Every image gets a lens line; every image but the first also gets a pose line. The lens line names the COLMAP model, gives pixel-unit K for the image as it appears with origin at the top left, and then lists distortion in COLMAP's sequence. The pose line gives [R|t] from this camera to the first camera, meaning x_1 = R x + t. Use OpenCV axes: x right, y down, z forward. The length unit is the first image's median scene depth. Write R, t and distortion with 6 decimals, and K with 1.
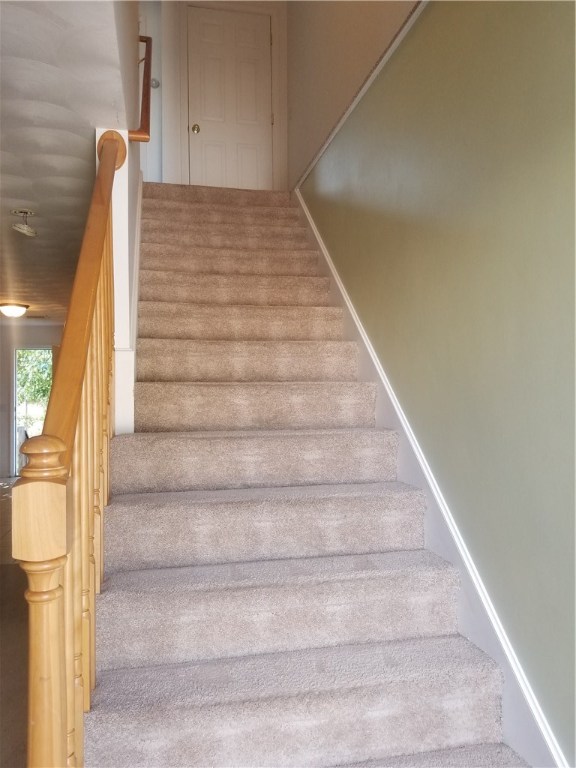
lens RADIAL K [[614.9, 0, 290.3], [0, 614.9, 385.3], [0, 0, 1]] dist [0.032478, -0.050101]
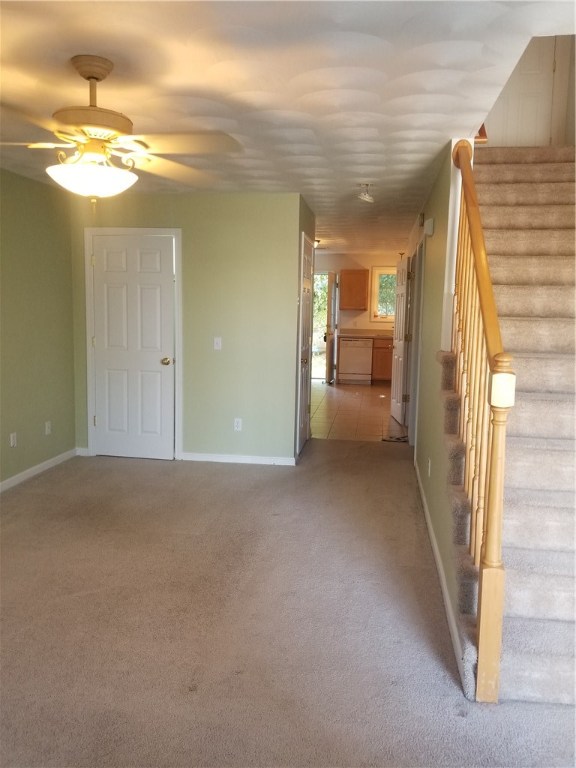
lens RADIAL K [[614.9, 0, 287.4], [0, 614.9, 378.5], [0, 0, 1]] dist [0.032478, -0.050101]
pose [[0.936844, 0.065521, -0.343556, -0.138278], [-0.022597, 0.991583, 0.127489, -0.035816], [0.349017, -0.111674, 0.930439, -0.521345]]
